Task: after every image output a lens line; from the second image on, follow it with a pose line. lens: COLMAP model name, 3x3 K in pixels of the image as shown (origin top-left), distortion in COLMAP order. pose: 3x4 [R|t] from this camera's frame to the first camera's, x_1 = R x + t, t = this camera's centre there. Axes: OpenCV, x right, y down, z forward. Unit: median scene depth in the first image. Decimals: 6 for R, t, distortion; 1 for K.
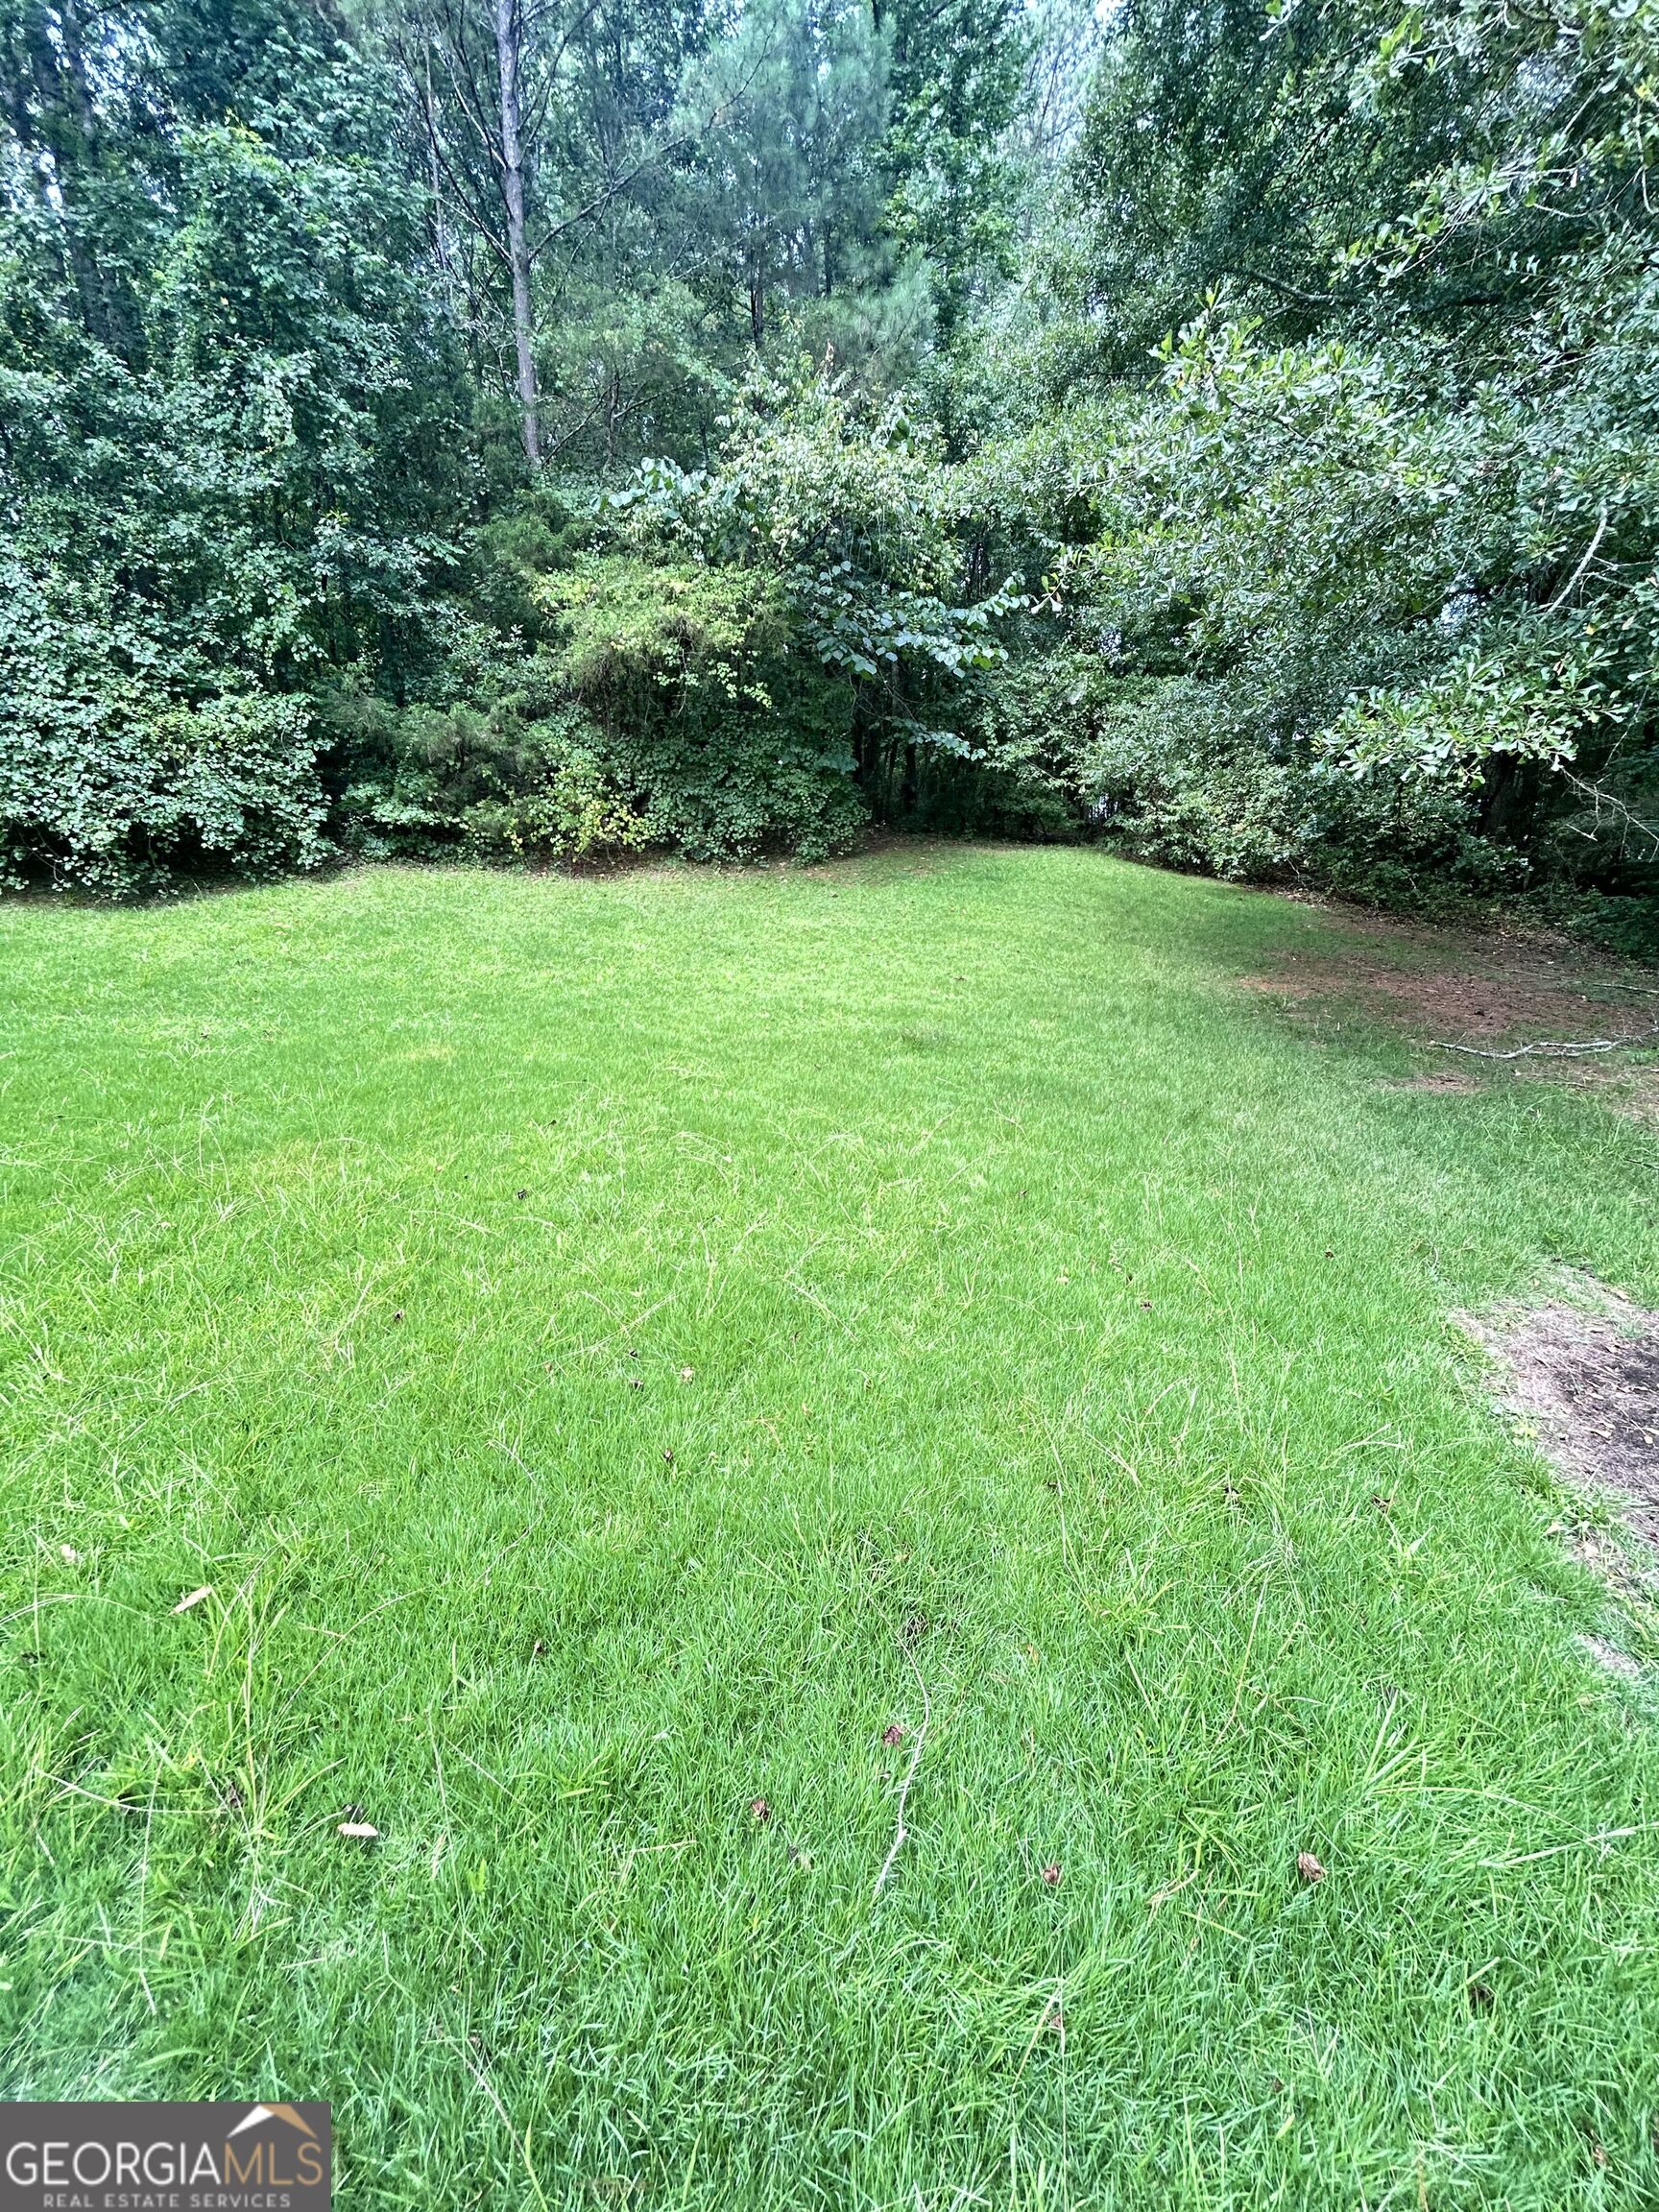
lens RADIAL K [[894.2, 0, 828.9], [0, 894.2, 1102.9], [0, 0, 1]] dist [-0.000601, 0.001160]
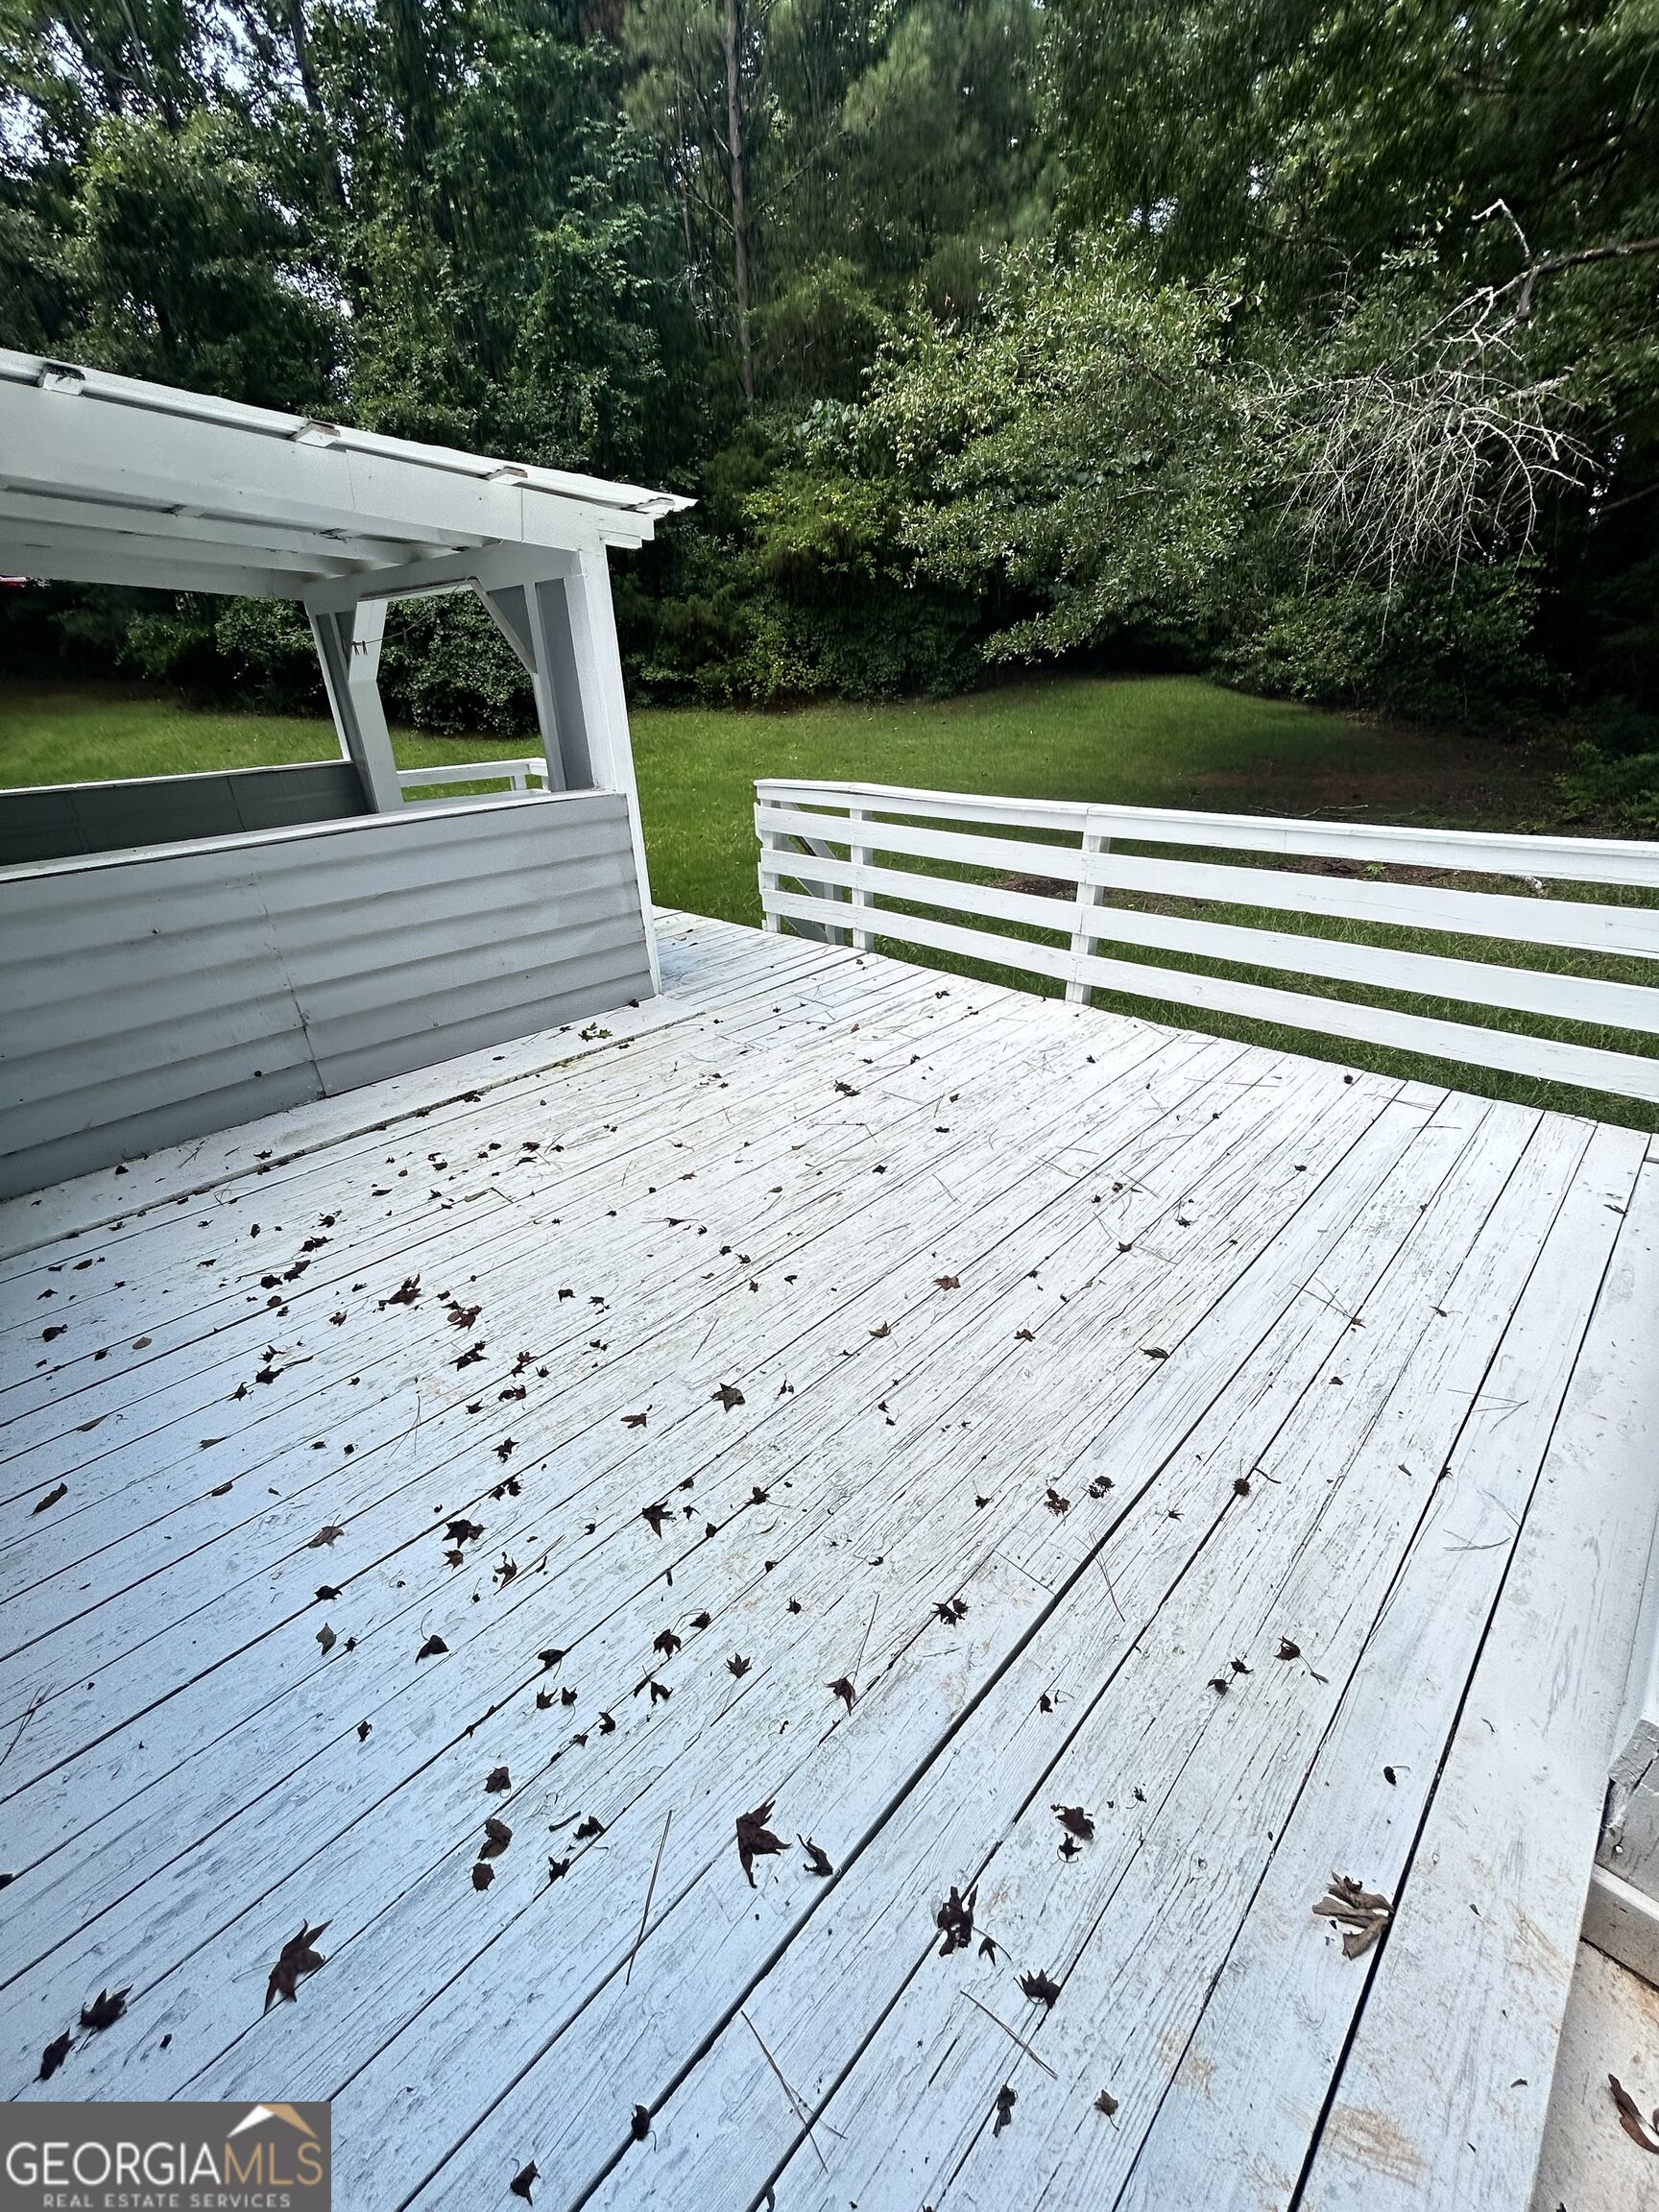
lens RADIAL K [[894.2, 0, 831.4], [0, 894.2, 1106.7], [0, 0, 1]] dist [-0.000601, 0.001160]
pose [[0.967854, 0.077832, -0.239169, 0.234675], [-0.037087, 0.984684, 0.170361, 0.135431], [0.248765, -0.156015, 0.955916, -0.507548]]
